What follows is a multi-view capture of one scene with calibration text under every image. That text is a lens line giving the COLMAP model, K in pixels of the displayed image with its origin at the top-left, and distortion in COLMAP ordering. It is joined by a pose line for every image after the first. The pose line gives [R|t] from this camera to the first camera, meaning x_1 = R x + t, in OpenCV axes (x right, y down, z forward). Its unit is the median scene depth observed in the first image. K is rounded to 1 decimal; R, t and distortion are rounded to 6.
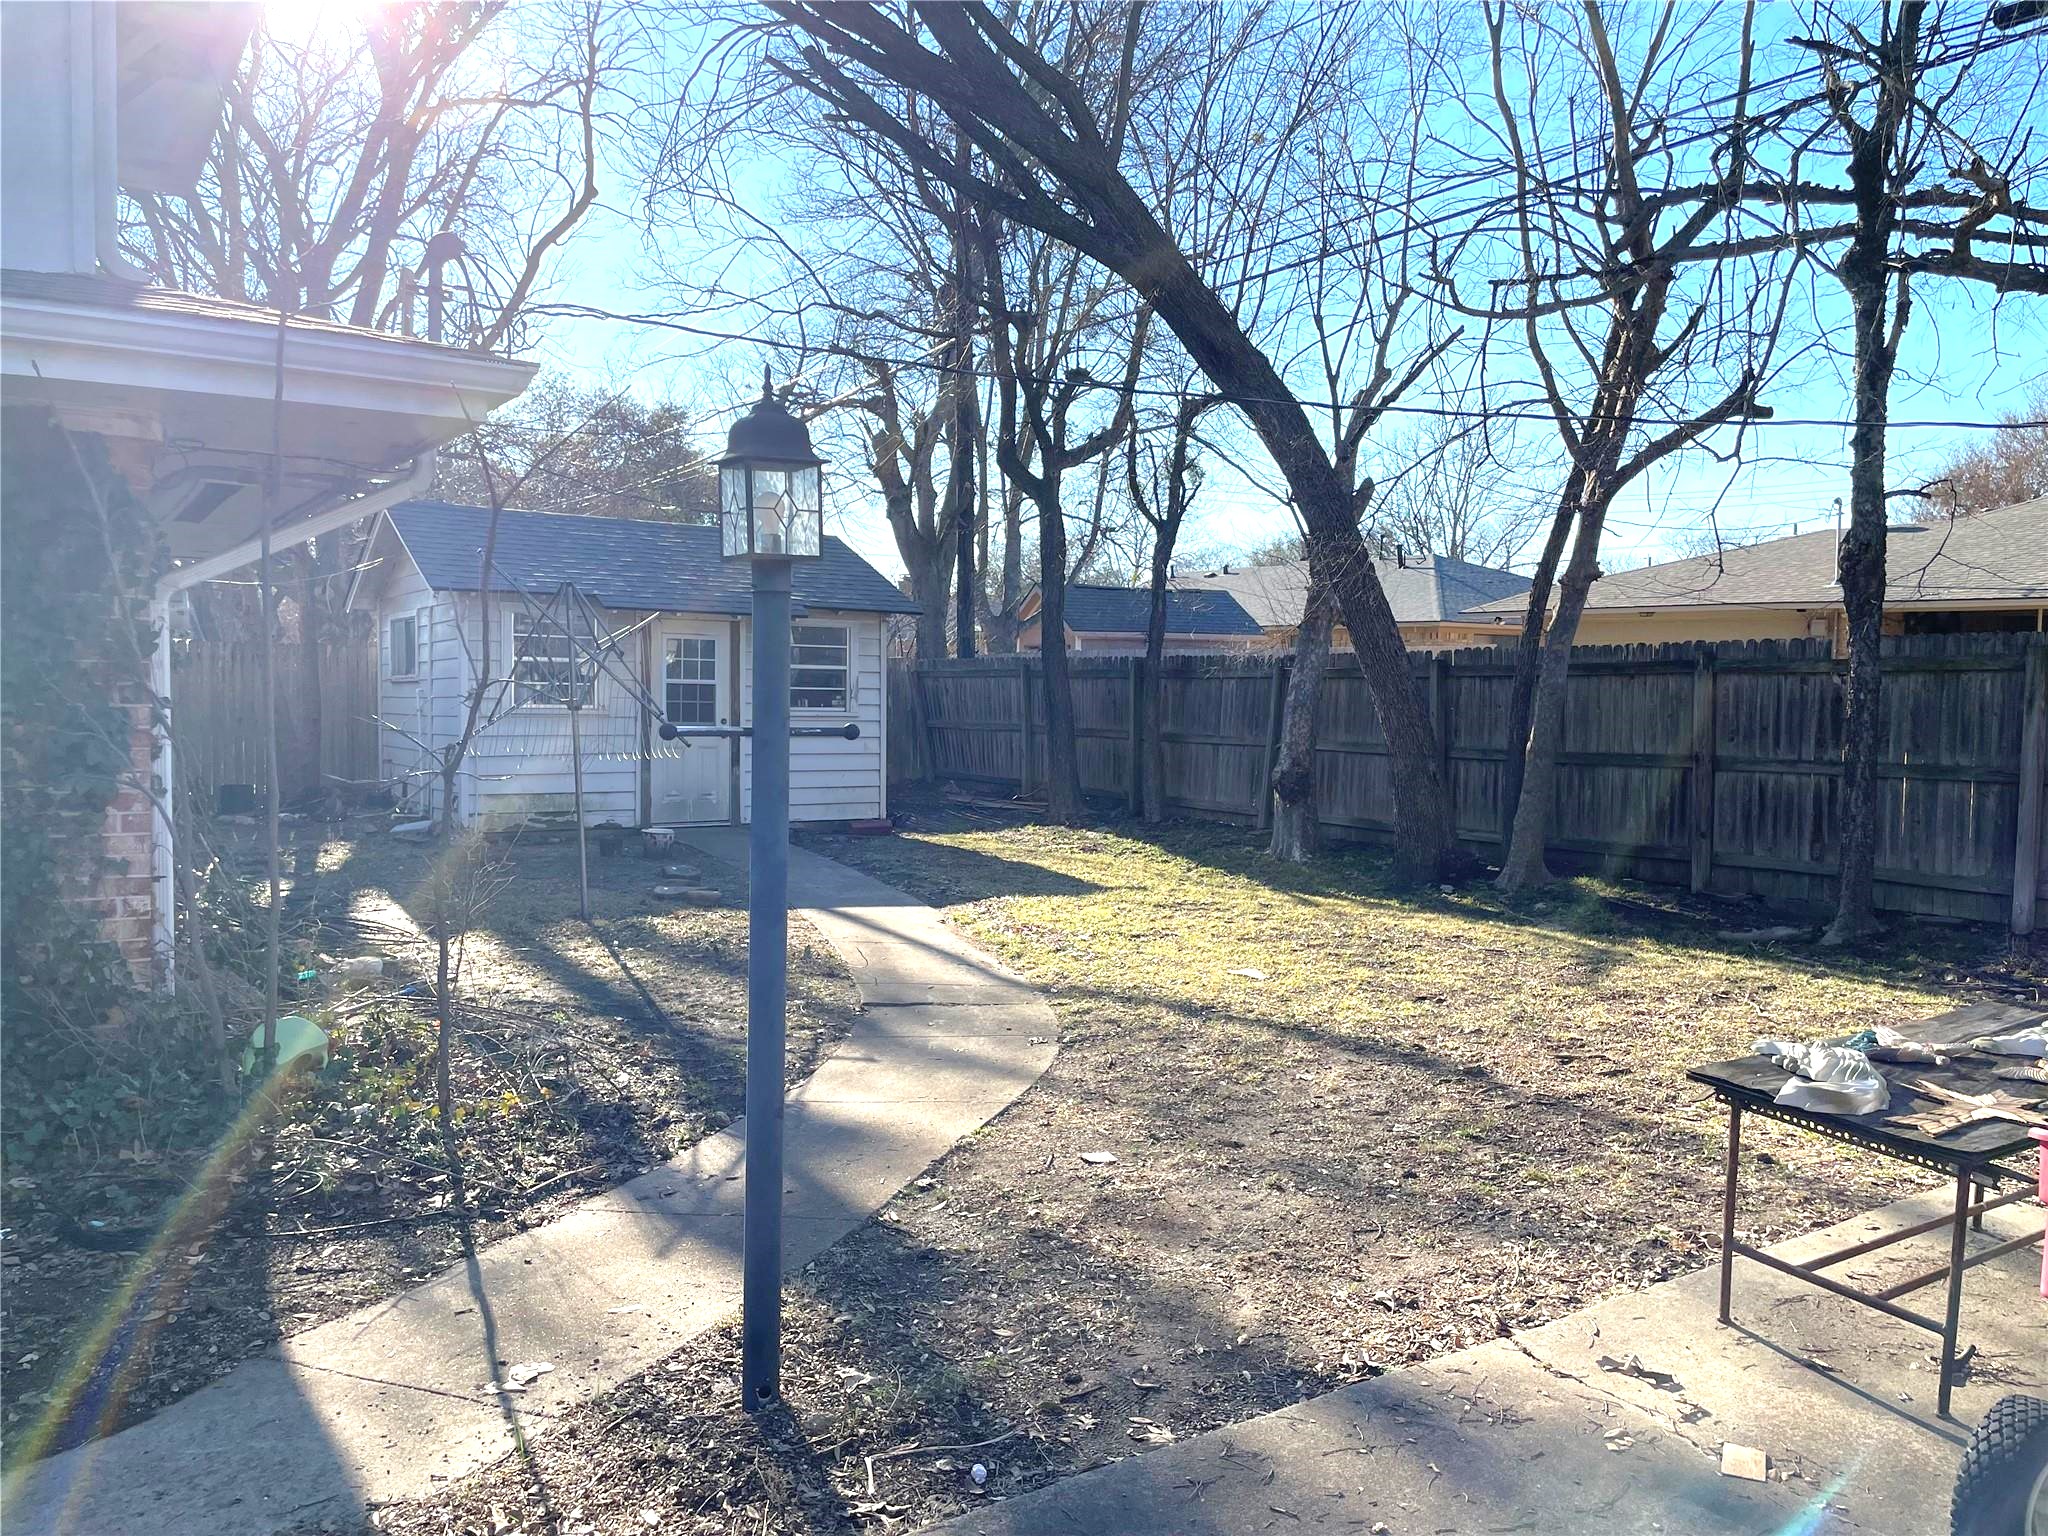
lens RADIAL K [[1557.1, 0, 1034.5], [0, 1557.1, 784.2], [0, 0, 1]] dist [0.005146, -0.007188]
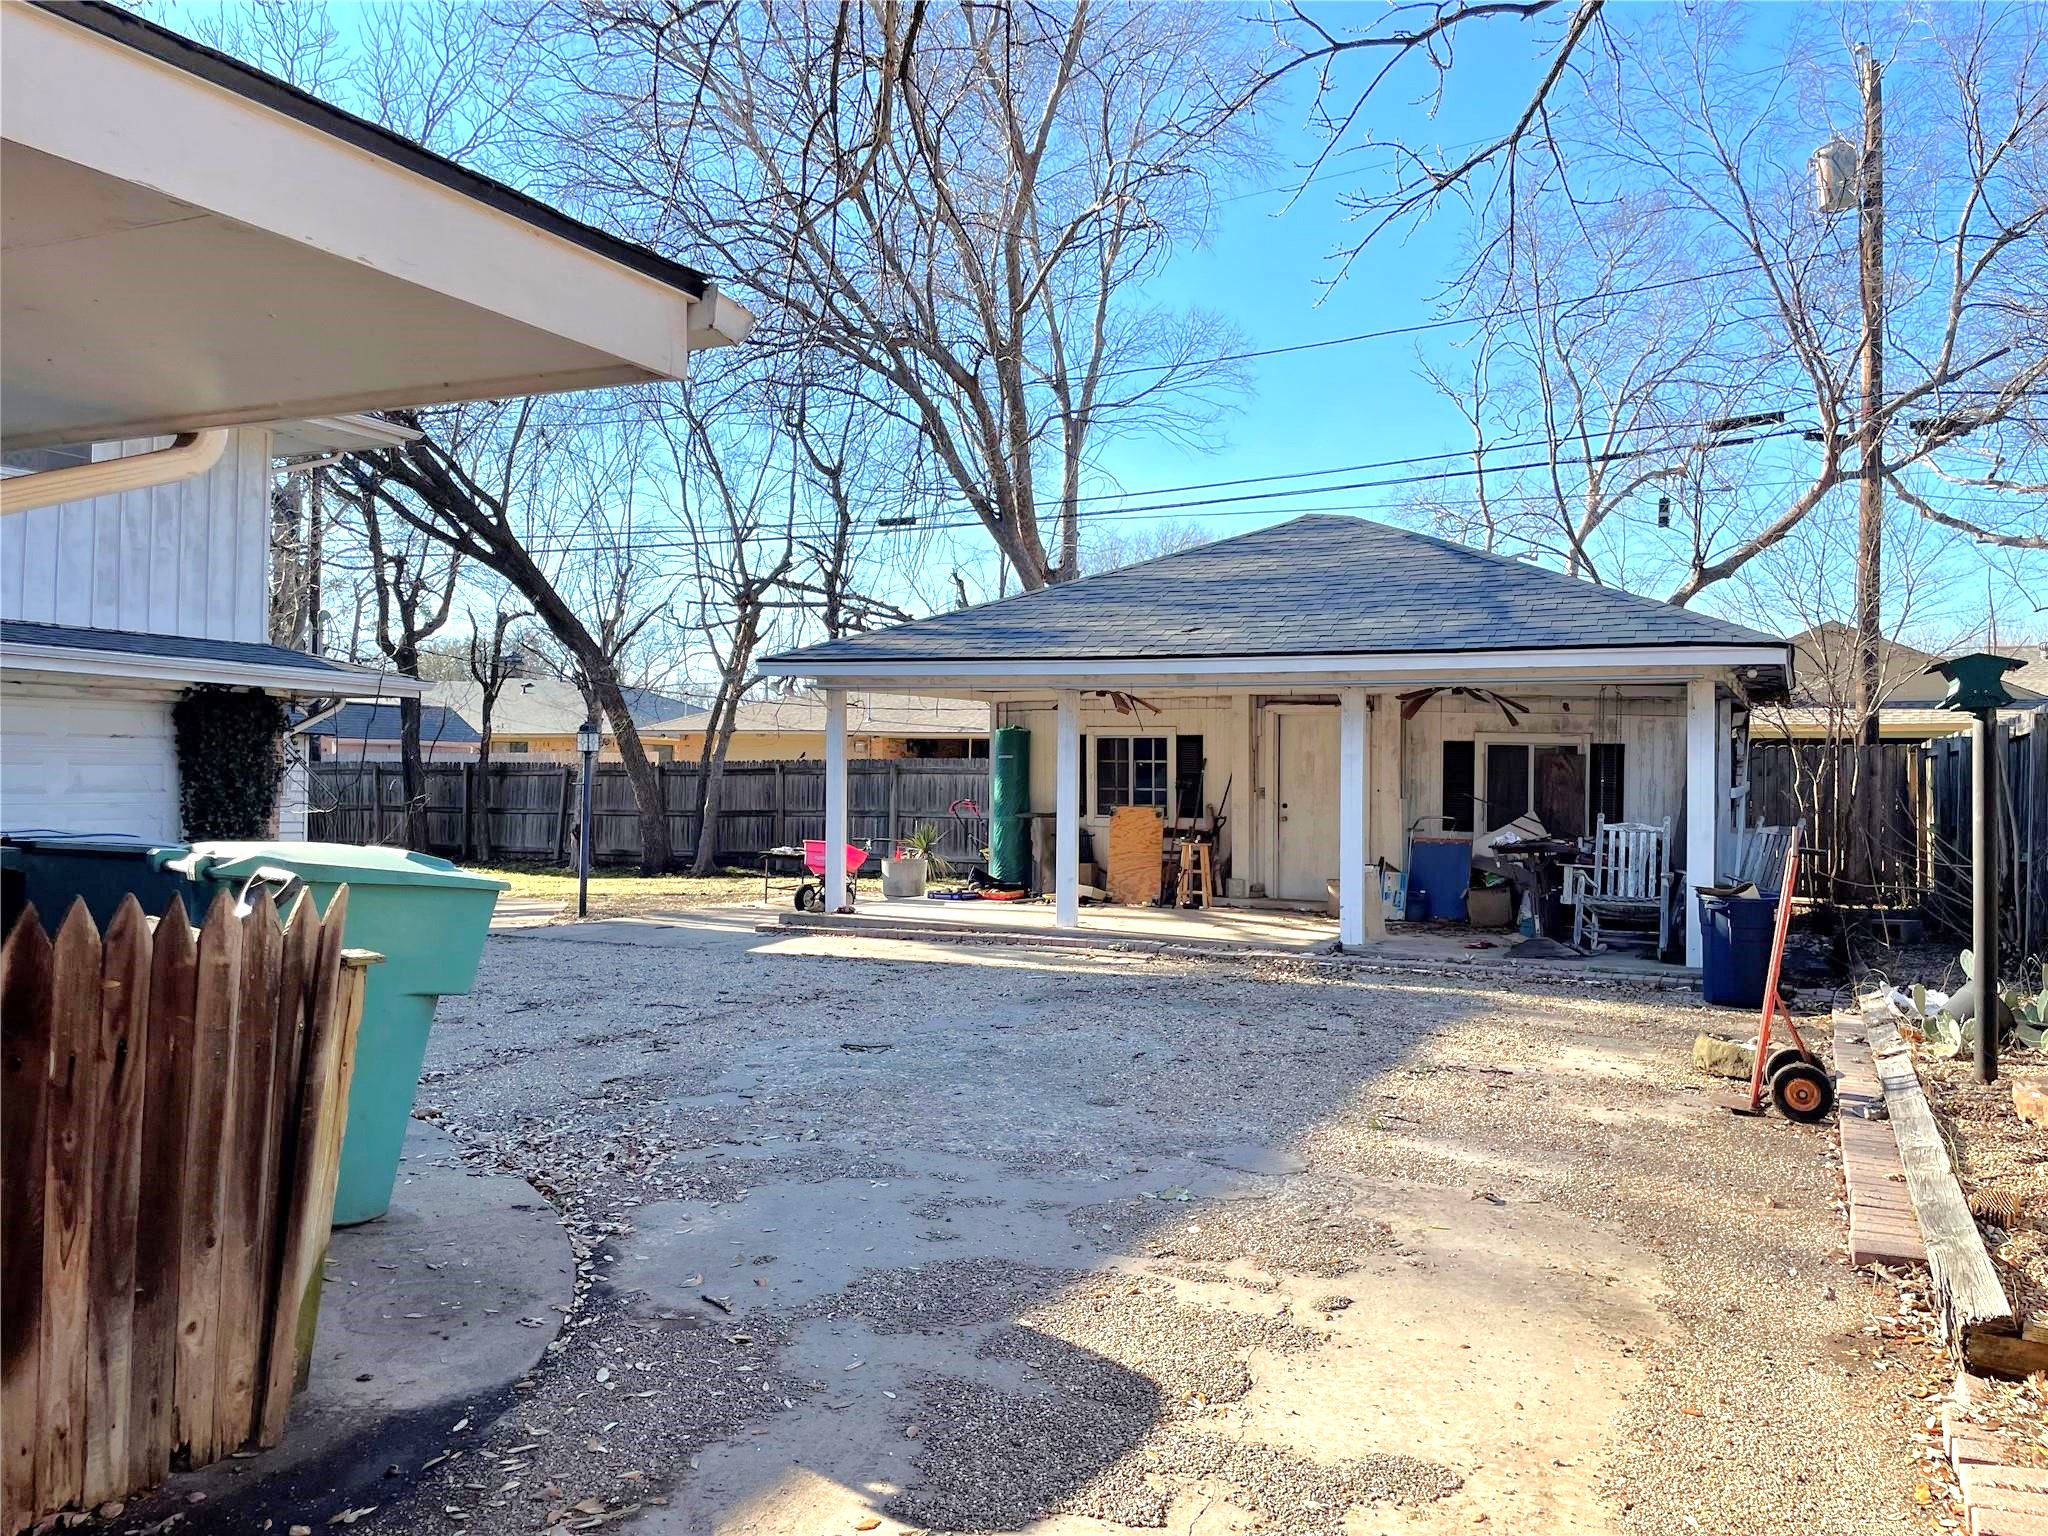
lens RADIAL K [[1557.1, 0, 1032.8], [0, 1557.1, 767.5], [0, 0, 1]] dist [0.005146, -0.007188]
pose [[0.857796, 0.003599, 0.513977, -0.420896], [0.033576, 0.997447, -0.063021, 0.074831], [-0.512892, 0.071316, 0.855486, -1.130900]]
